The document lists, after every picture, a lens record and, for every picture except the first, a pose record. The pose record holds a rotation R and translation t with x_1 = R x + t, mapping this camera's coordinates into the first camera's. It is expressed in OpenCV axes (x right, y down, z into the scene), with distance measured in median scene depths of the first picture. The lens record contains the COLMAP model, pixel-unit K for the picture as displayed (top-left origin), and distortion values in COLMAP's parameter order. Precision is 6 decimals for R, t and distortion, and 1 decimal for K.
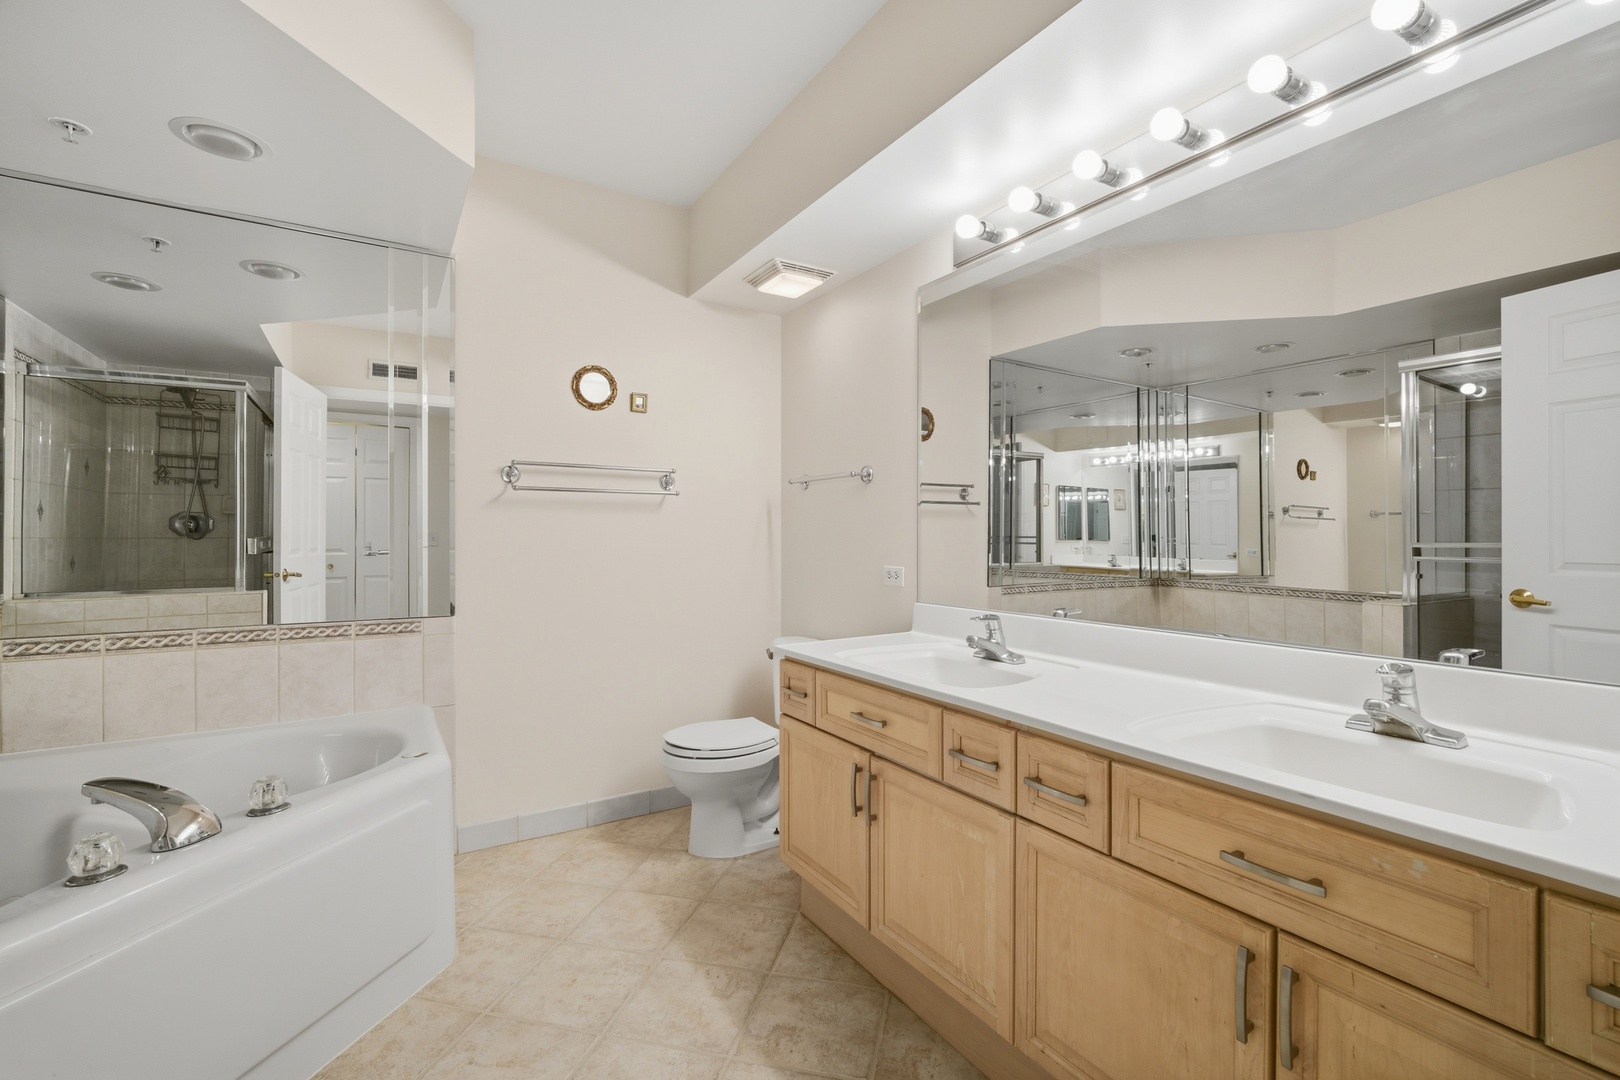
lens RADIAL K [[717.8, 0, 805.6], [0, 717.8, 539.2], [0, 0, 1]] dist [-0.014208, 0.000675]
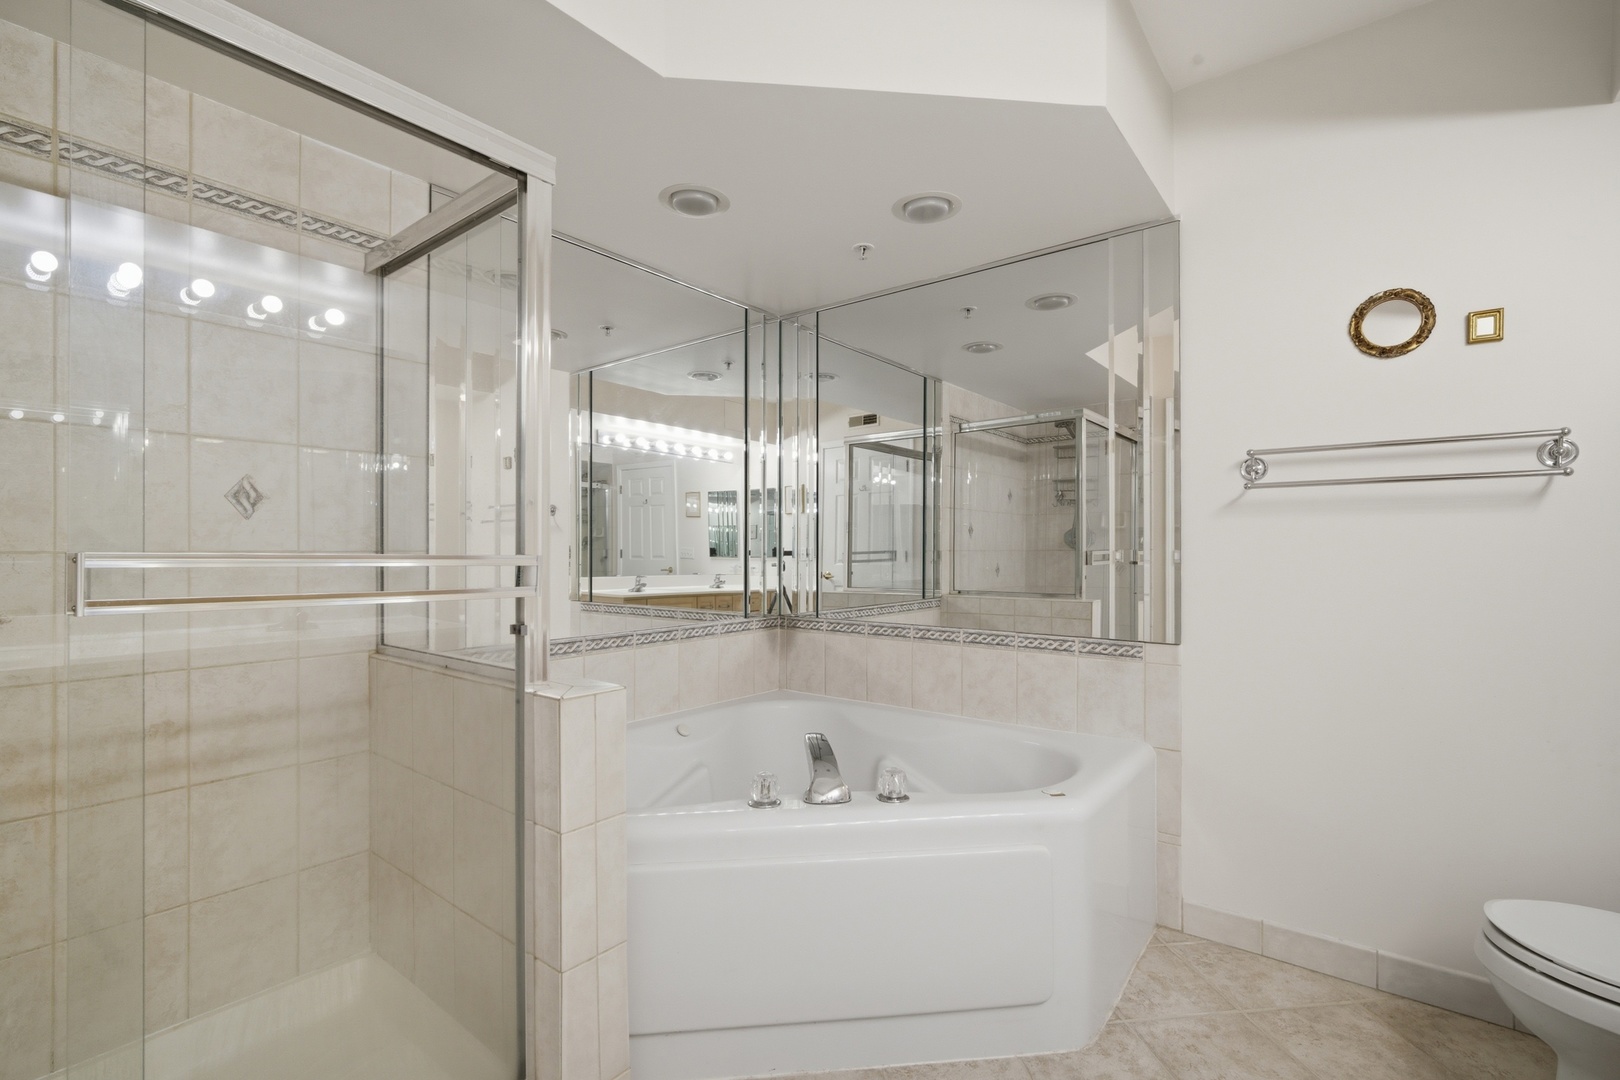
lens RADIAL K [[723.6, 0, 809.4], [0, 723.6, 546.9], [0, 0, 1]] dist [0.000607, 0.000776]
pose [[0.342303, -0.001676, -0.939588, 0.158282], [-0.002409, 0.999994, -0.002661, -0.004650], [0.939586, 0.003174, 0.342297, 0.298171]]
